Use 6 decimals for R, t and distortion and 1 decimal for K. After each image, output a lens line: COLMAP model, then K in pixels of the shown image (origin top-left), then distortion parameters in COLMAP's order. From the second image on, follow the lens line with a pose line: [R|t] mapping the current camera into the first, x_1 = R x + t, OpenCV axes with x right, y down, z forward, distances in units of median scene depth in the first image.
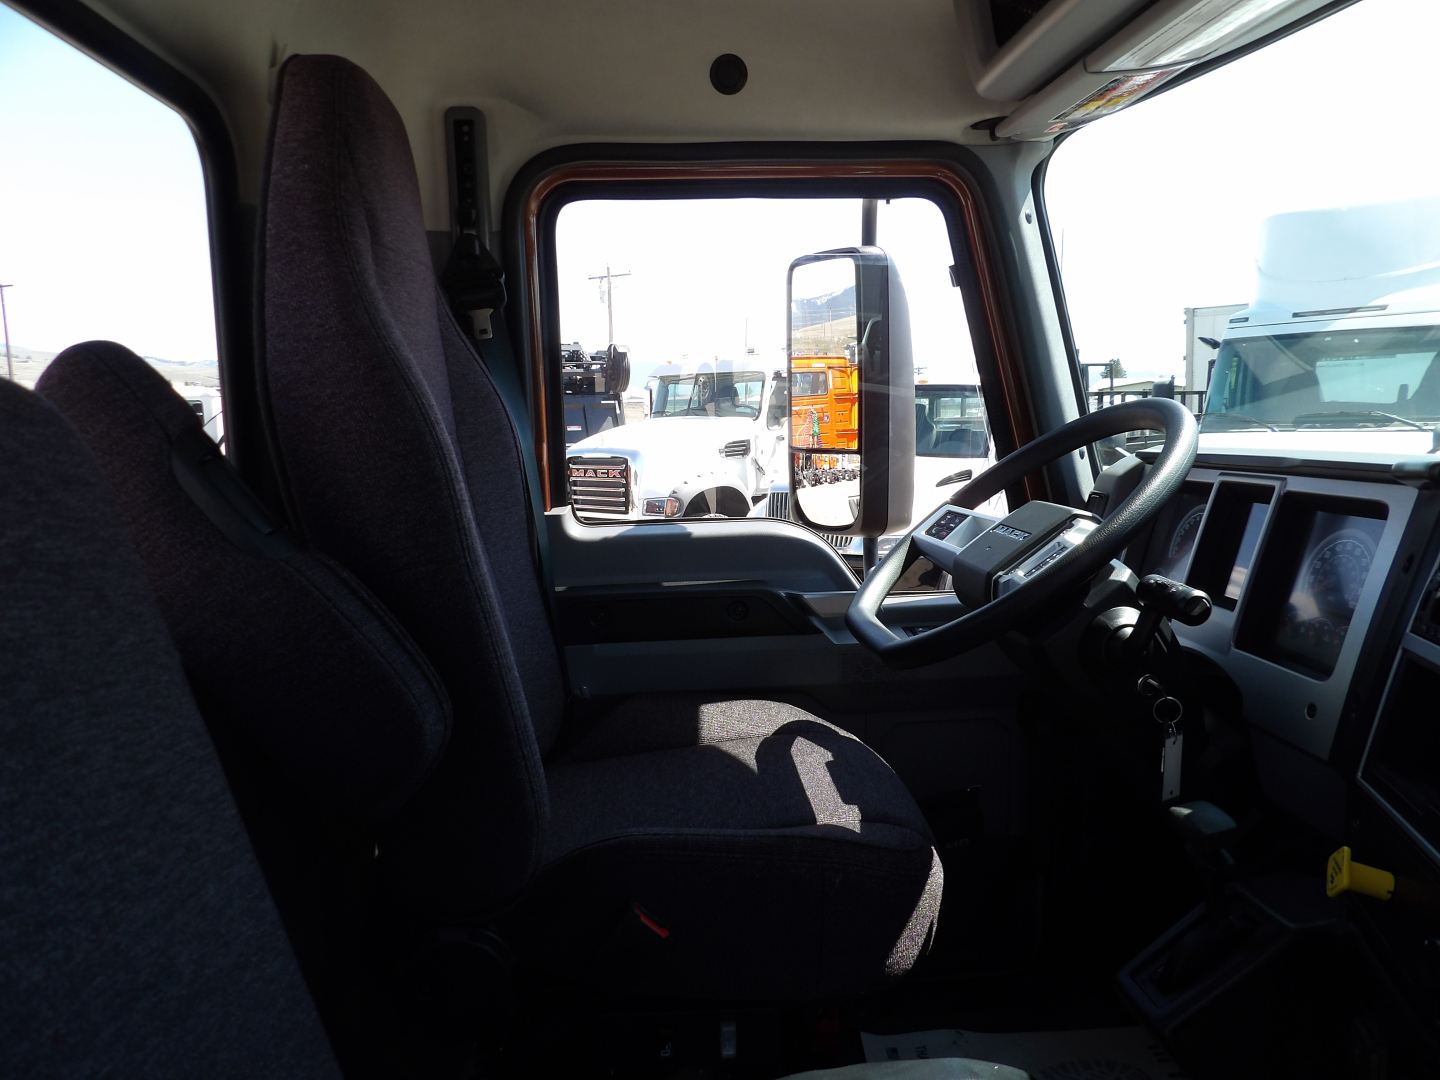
lens RADIAL K [[1033.7, 0, 721.3], [0, 1033.7, 545.3], [0, 0, 1]] dist [-0.022585, 0.036557]
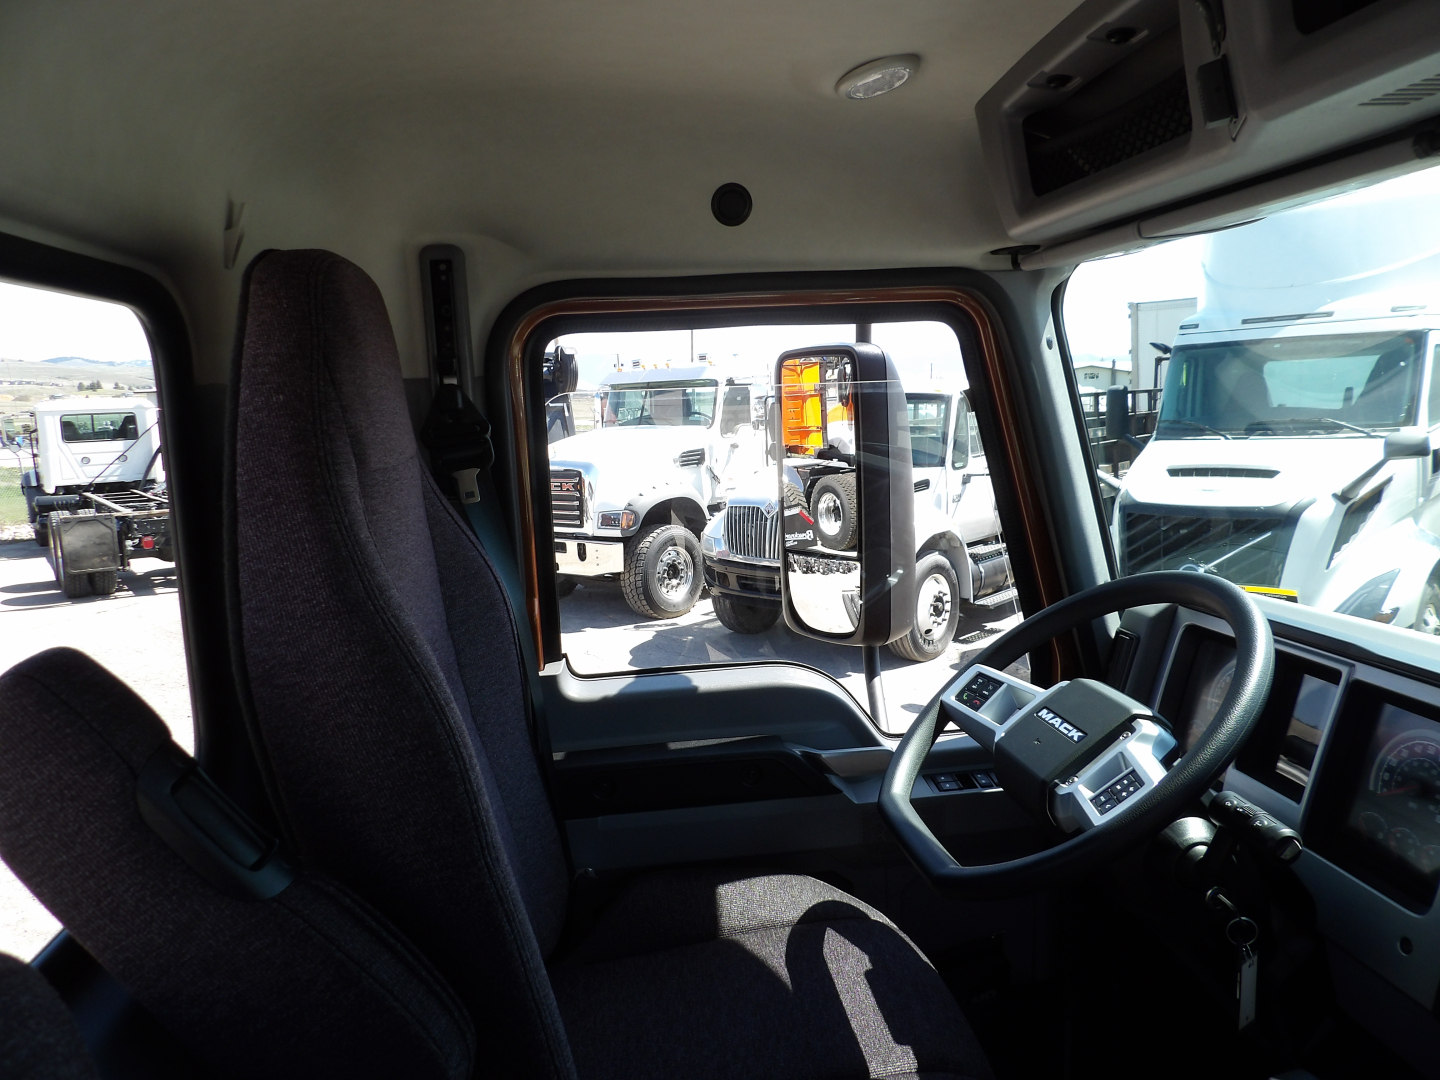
lens RADIAL K [[1033.7, 0, 721.3], [0, 1033.7, 545.3], [0, 0, 1]] dist [-0.022585, 0.036557]
pose [[0.998459, -0.026481, 0.048769, -0.058549], [0.025930, 0.999593, 0.011889, -0.176910], [-0.049064, -0.010606, 0.998739, 0.087675]]
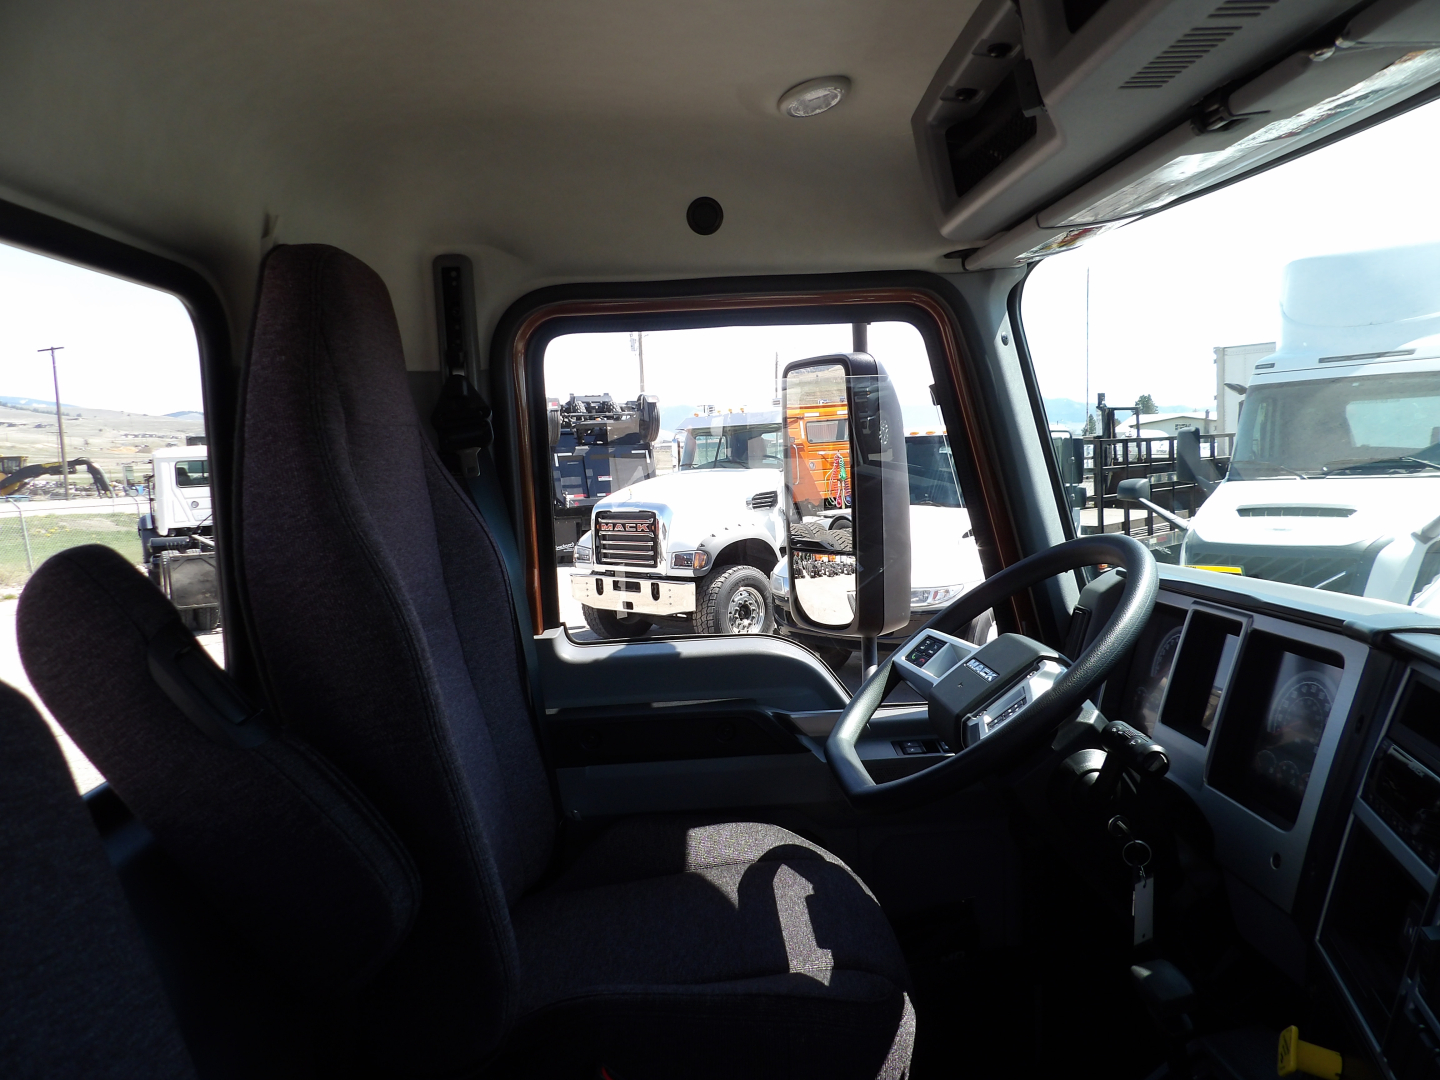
lens RADIAL K [[1034.1, 0, 724.5], [0, 1034.1, 550.3], [0, 0, 1]] dist [-0.020325, 0.031596]
pose [[0.999369, -0.017773, -0.030762, 0.056297], [0.016708, 0.999264, -0.034521, -0.091499], [0.031353, 0.033985, 0.998930, -0.024539]]
